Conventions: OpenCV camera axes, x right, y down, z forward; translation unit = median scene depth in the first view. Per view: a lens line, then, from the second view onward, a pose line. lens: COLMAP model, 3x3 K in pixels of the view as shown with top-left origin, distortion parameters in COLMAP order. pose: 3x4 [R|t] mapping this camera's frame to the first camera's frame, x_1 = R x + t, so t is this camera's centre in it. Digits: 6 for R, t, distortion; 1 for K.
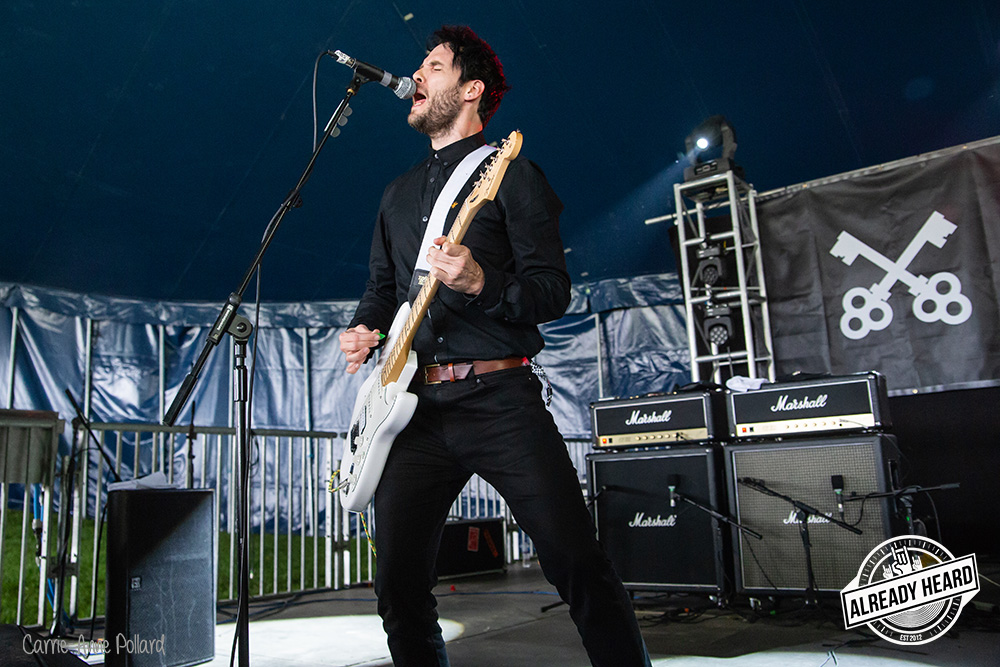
lens RADIAL K [[899.5, 0, 438.4], [0, 899.5, 298.2], [0, 0, 1]] dist [-0.085349, 0.067794]
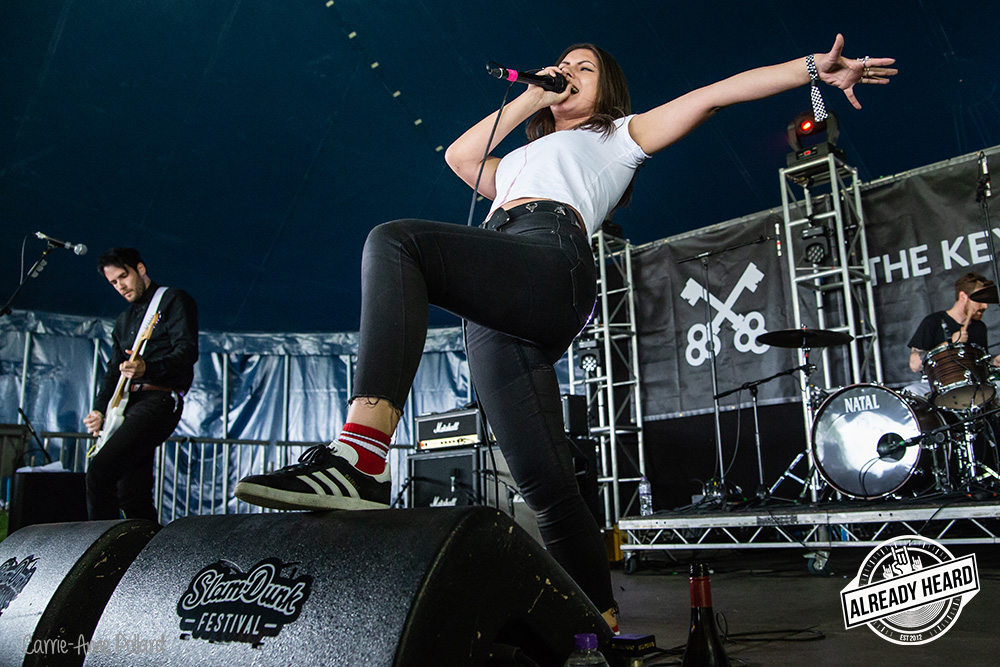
lens RADIAL K [[846.1, 0, 515.4], [0, 846.1, 317.7], [0, 0, 1]] dist [-0.110563, 0.093384]
pose [[0.999838, -0.011930, -0.013503, 0.135955], [0.011860, 0.999916, -0.005207, -0.010255], [0.013564, 0.005046, 0.999895, -0.111022]]
